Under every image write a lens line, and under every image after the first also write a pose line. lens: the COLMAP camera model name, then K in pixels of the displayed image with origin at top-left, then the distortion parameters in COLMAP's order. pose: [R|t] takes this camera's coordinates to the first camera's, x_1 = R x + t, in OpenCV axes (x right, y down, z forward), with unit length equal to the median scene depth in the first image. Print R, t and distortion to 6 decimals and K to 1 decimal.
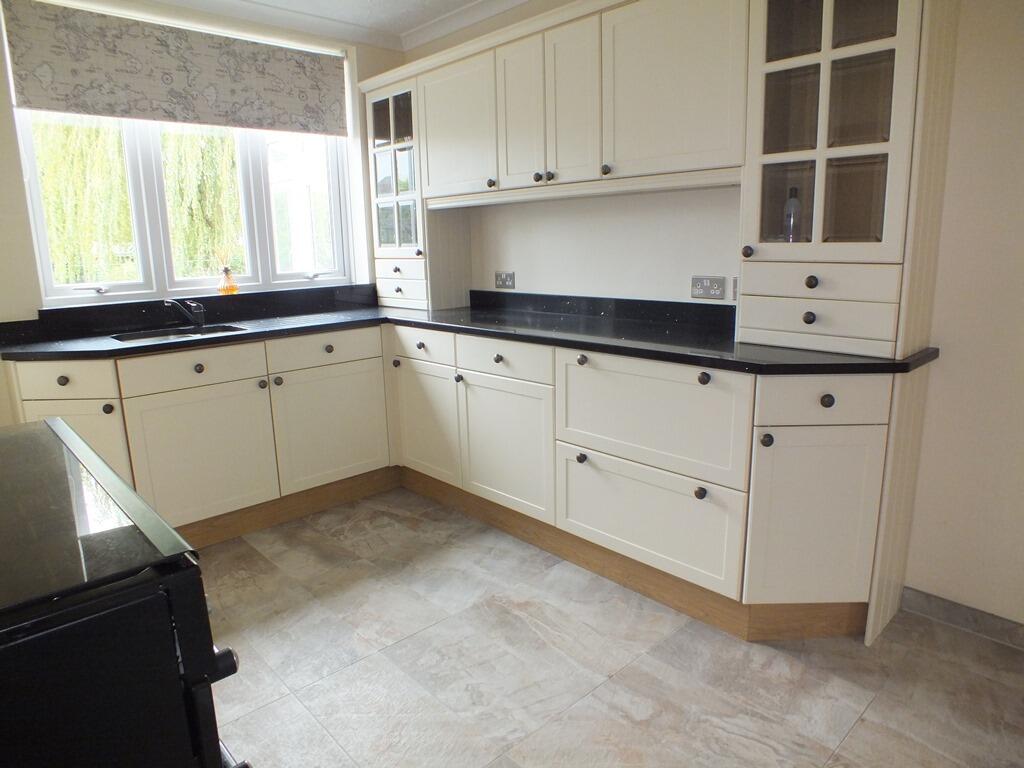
lens RADIAL K [[662.6, 0, 512.0], [0, 662.6, 378.5], [0, 0, 1]] dist [-0.068354, 0.025476]
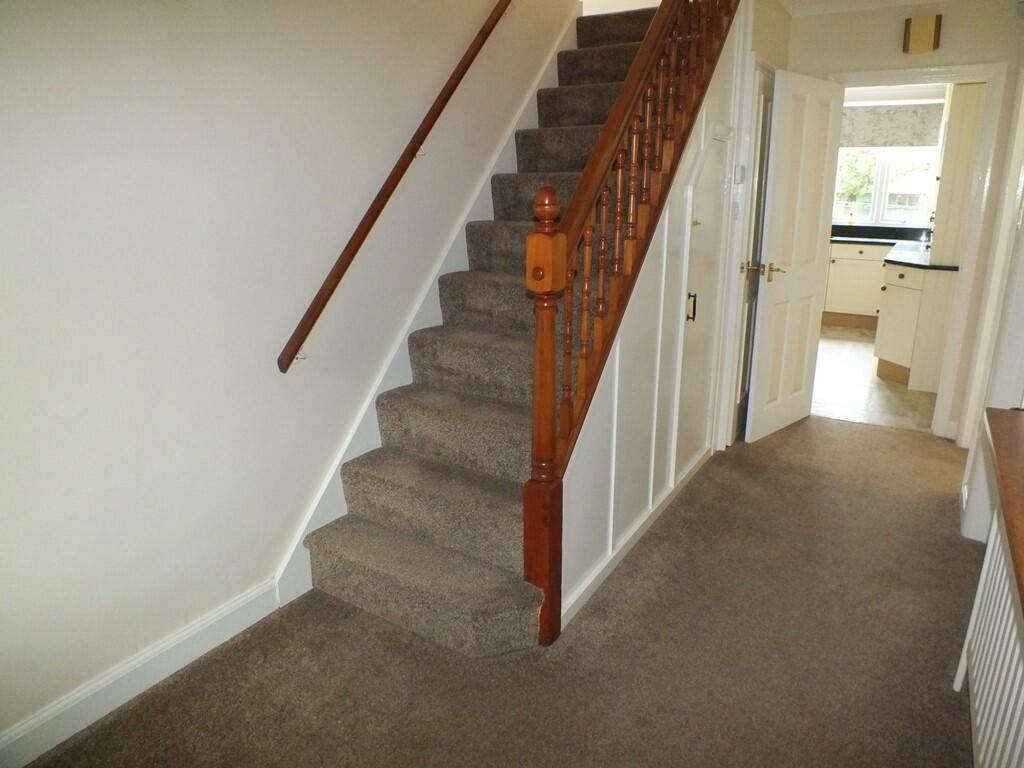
lens RADIAL K [[662.6, 0, 515.2], [0, 662.6, 376.8], [0, 0, 1]] dist [-0.068354, 0.025476]
pose [[0.253478, 0.284780, -0.924472, 1.593913], [-0.199257, 0.950561, 0.238182, 0.065938], [0.946597, 0.123834, 0.297691, -0.716717]]
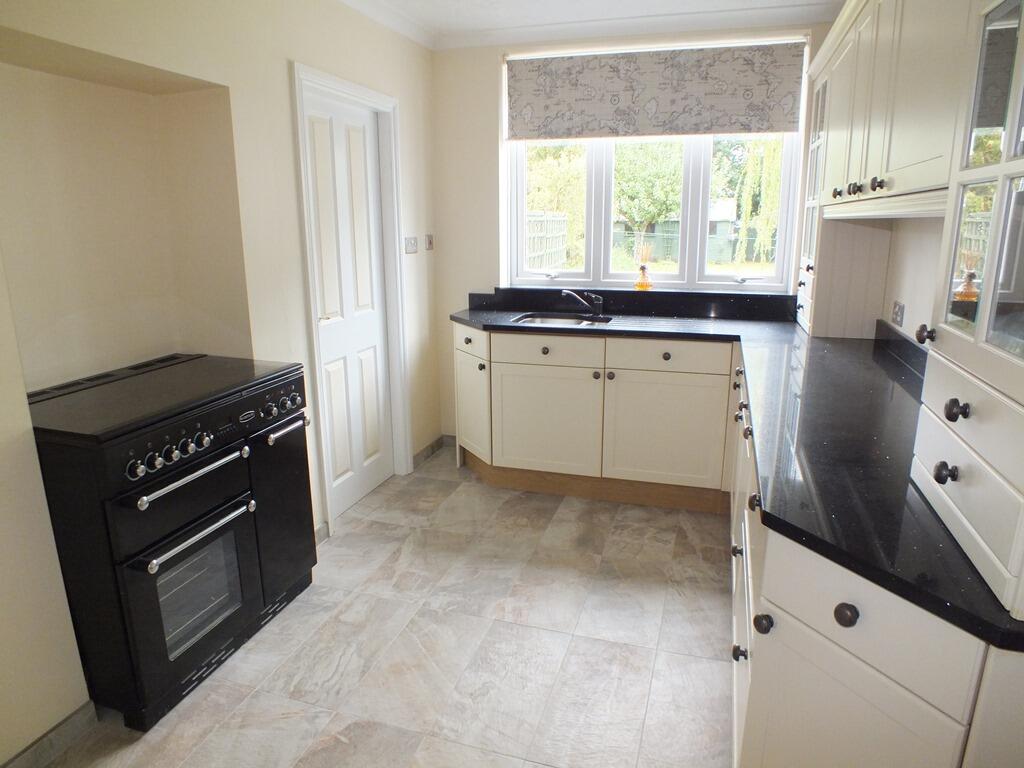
lens RADIAL K [[662.6, 0, 503.9], [0, 662.6, 383.9], [0, 0, 1]] dist [-0.068354, 0.025476]
pose [[0.482693, 0.230803, -0.844830, 0.477934], [-0.182932, 0.969942, 0.160465, -0.122671], [0.856471, 0.077091, 0.510405, 0.269393]]
